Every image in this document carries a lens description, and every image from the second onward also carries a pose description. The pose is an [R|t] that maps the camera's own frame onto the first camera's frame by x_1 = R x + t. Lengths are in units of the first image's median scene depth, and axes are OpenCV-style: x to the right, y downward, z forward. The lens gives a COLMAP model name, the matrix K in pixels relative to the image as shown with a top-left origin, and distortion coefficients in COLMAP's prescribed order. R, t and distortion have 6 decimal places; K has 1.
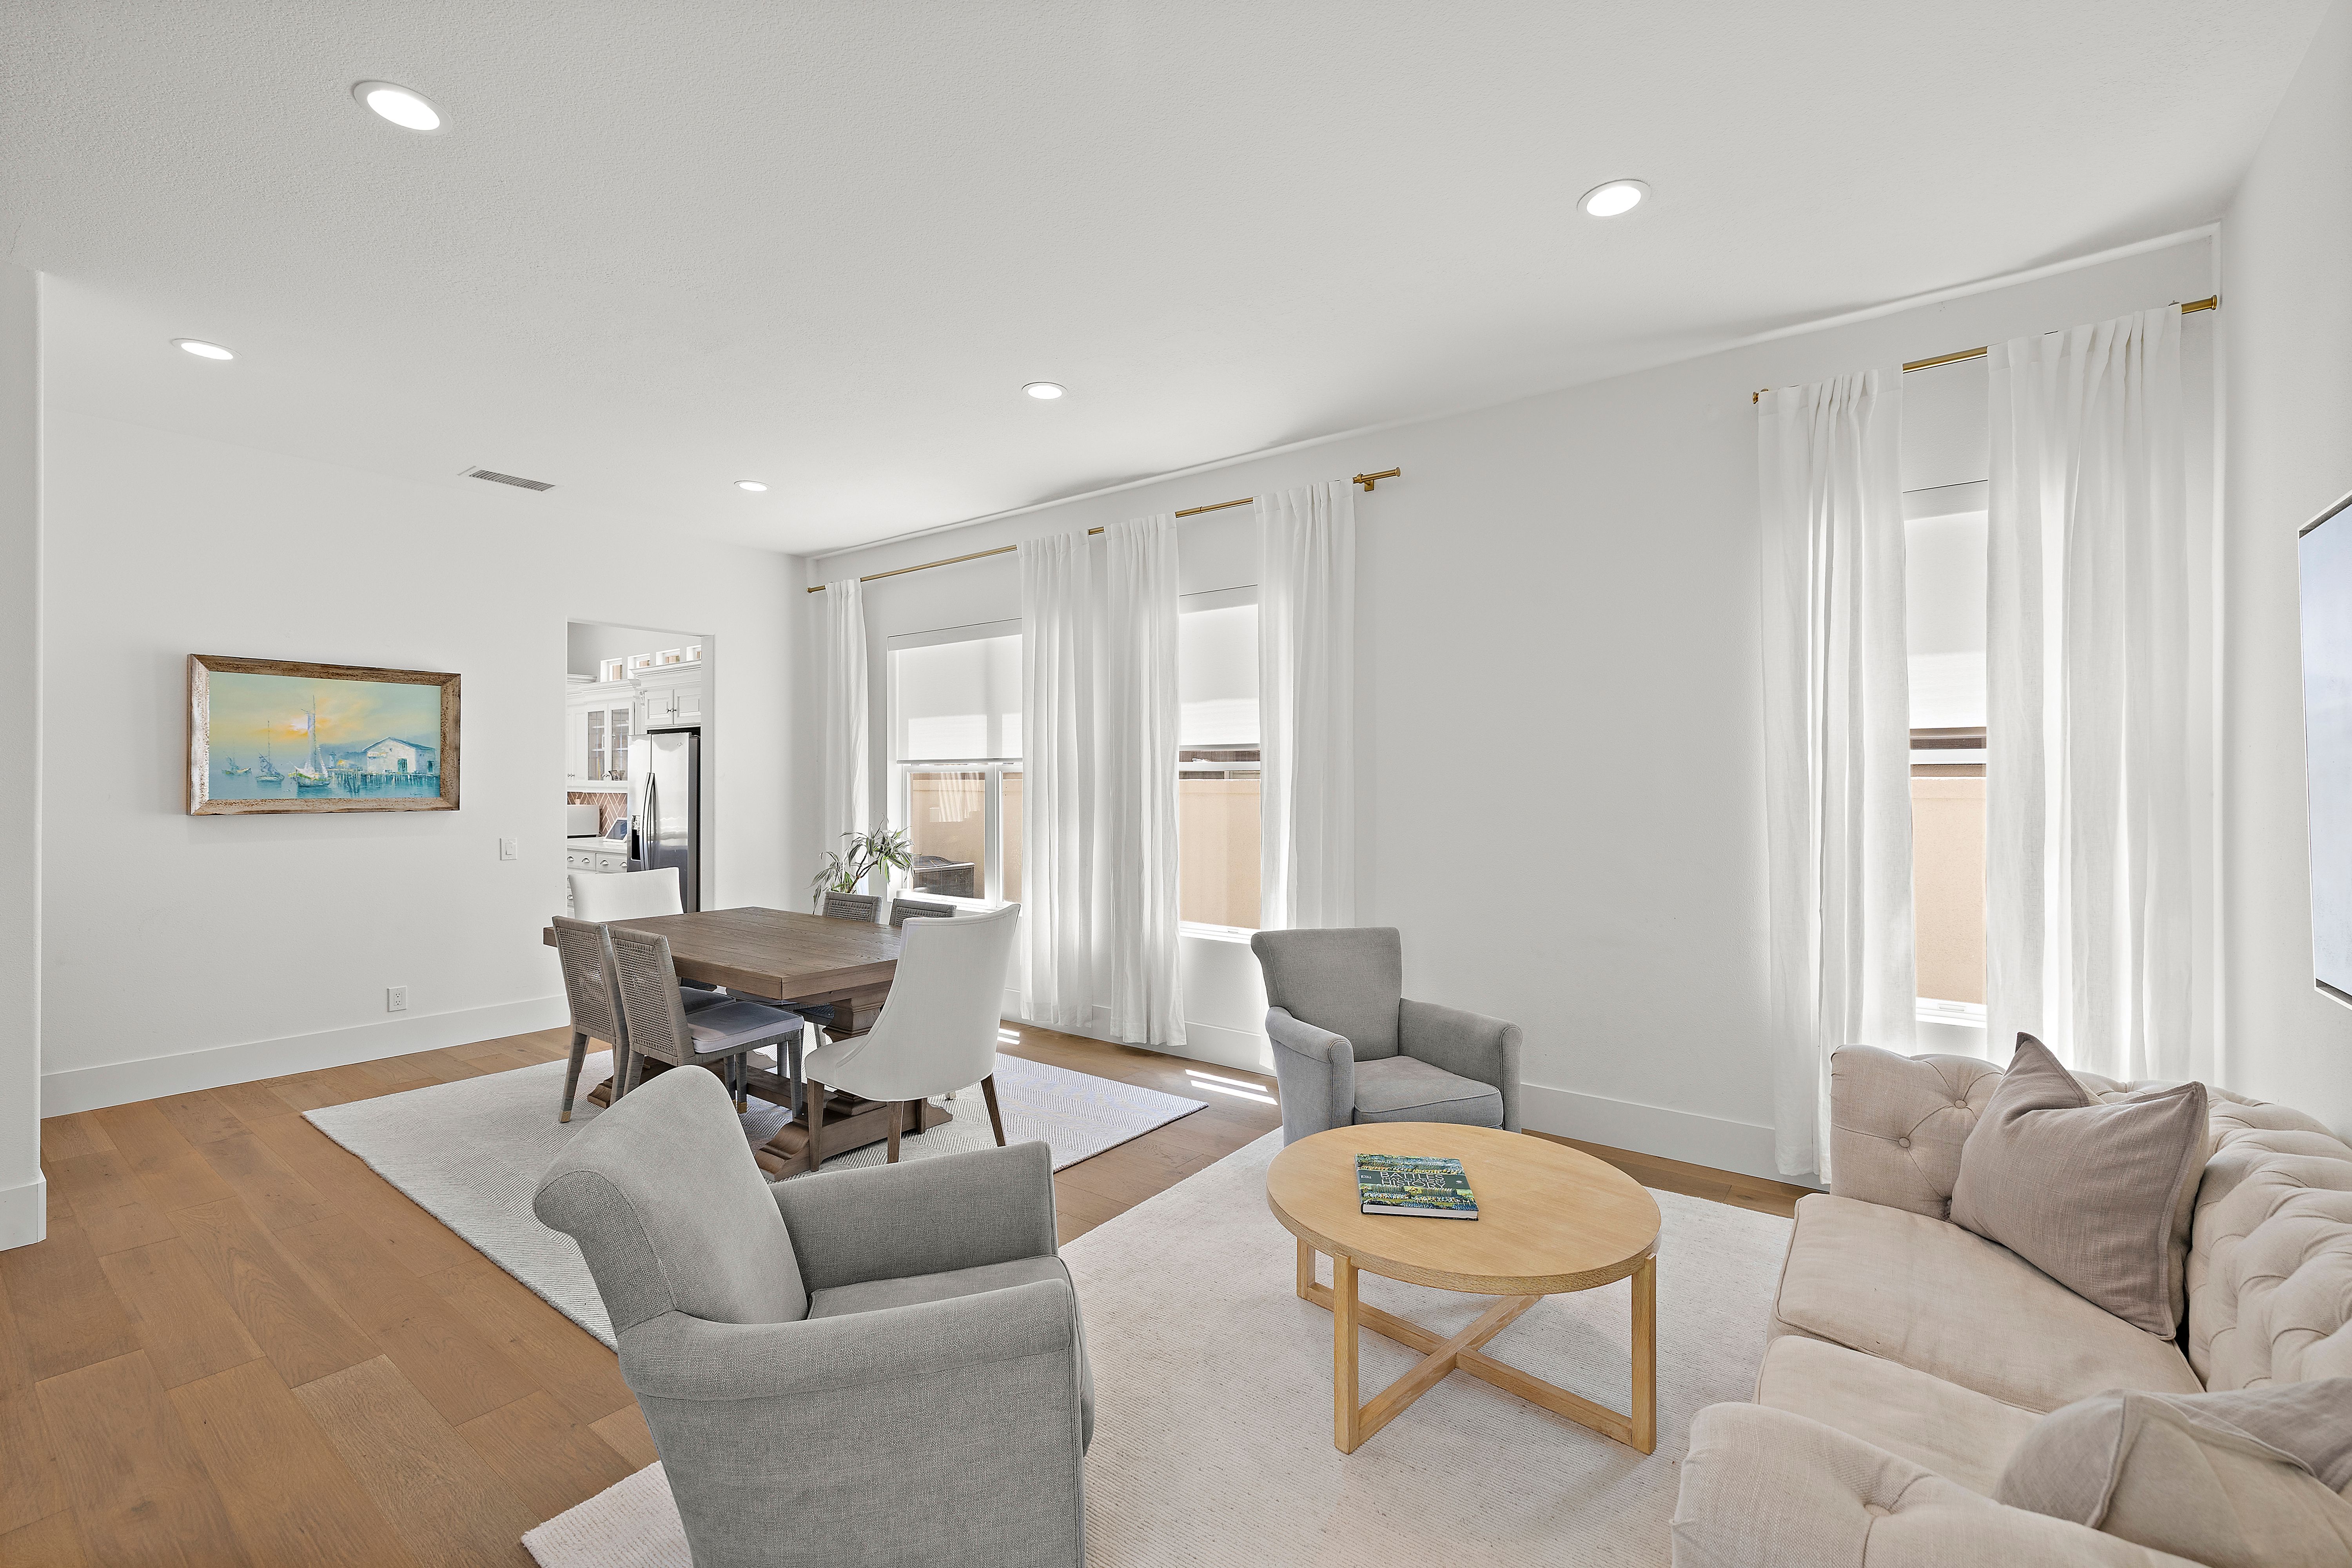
lens RADIAL K [[998.3, 0, 1166.7], [0, 998.3, 784.0], [0, 0, 1]] dist [0.003379, -0.000796]
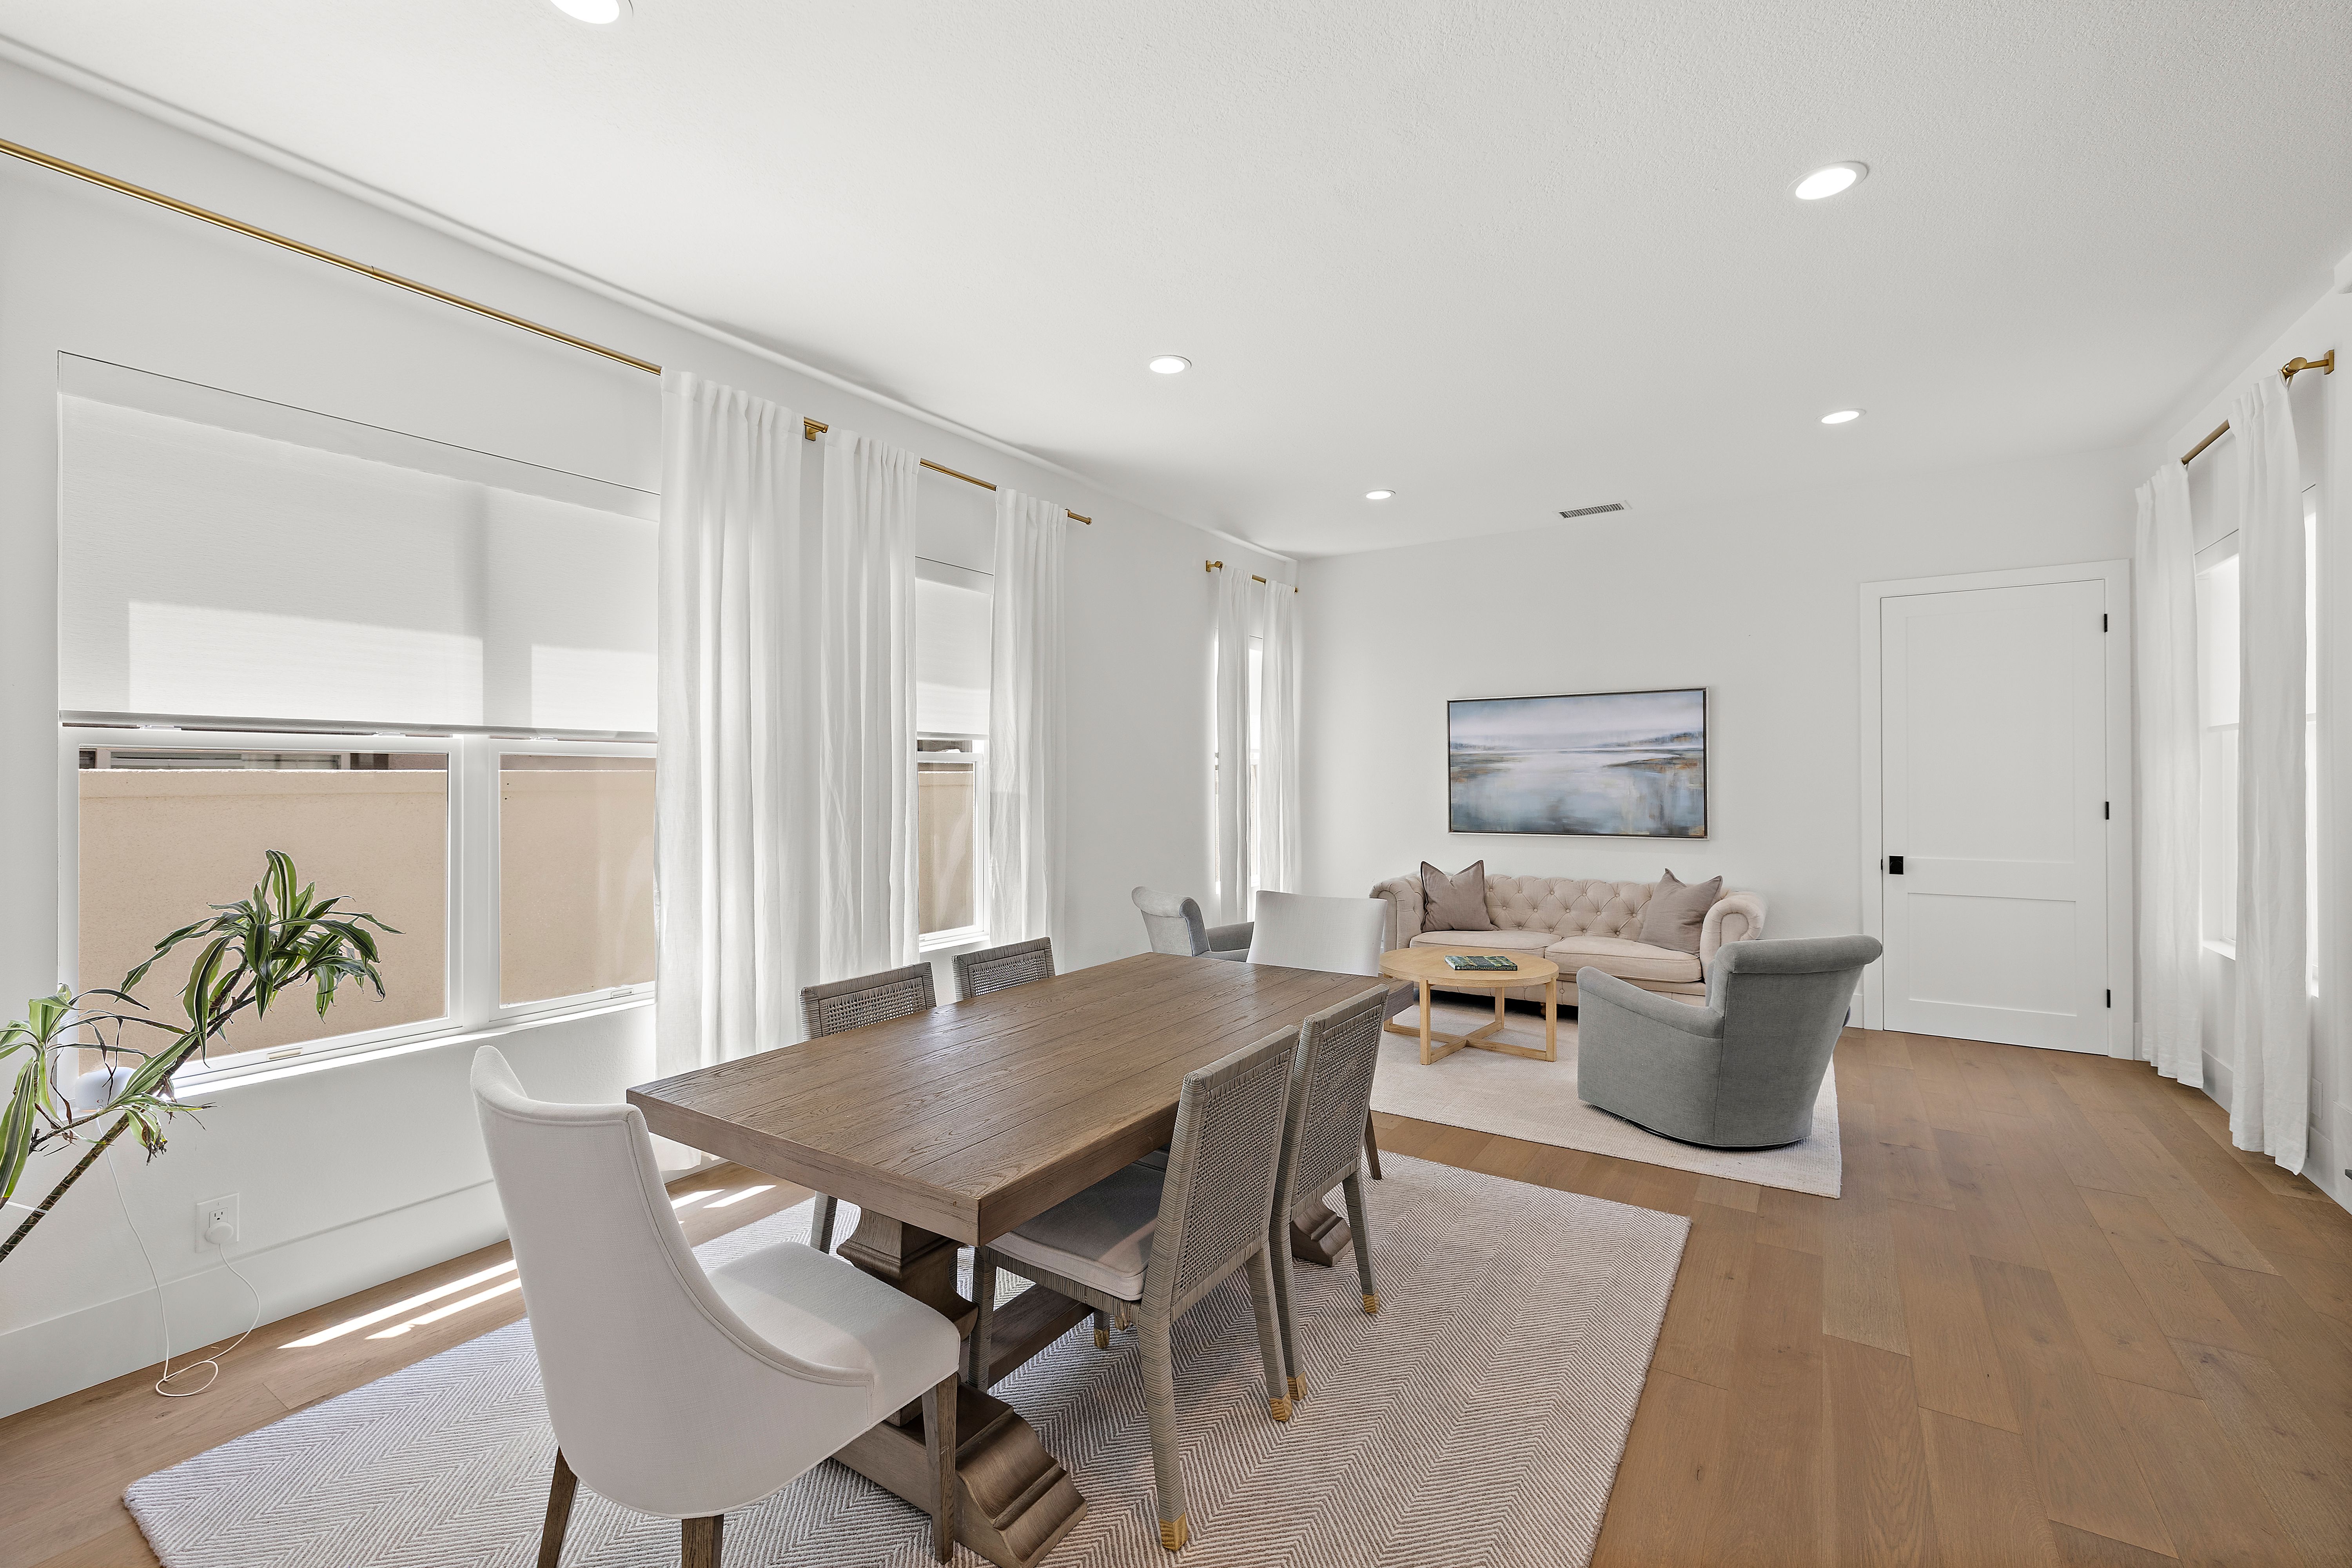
lens RADIAL K [[998.3, 0, 1173.7], [0, 998.3, 775.4], [0, 0, 1]] dist [0.003379, -0.000796]
pose [[-0.074053, 0.001276, 0.997253, -0.879875], [0.002918, 0.999995, -0.001063, 0.000535], [-0.997250, 0.002831, -0.074057, 0.871991]]
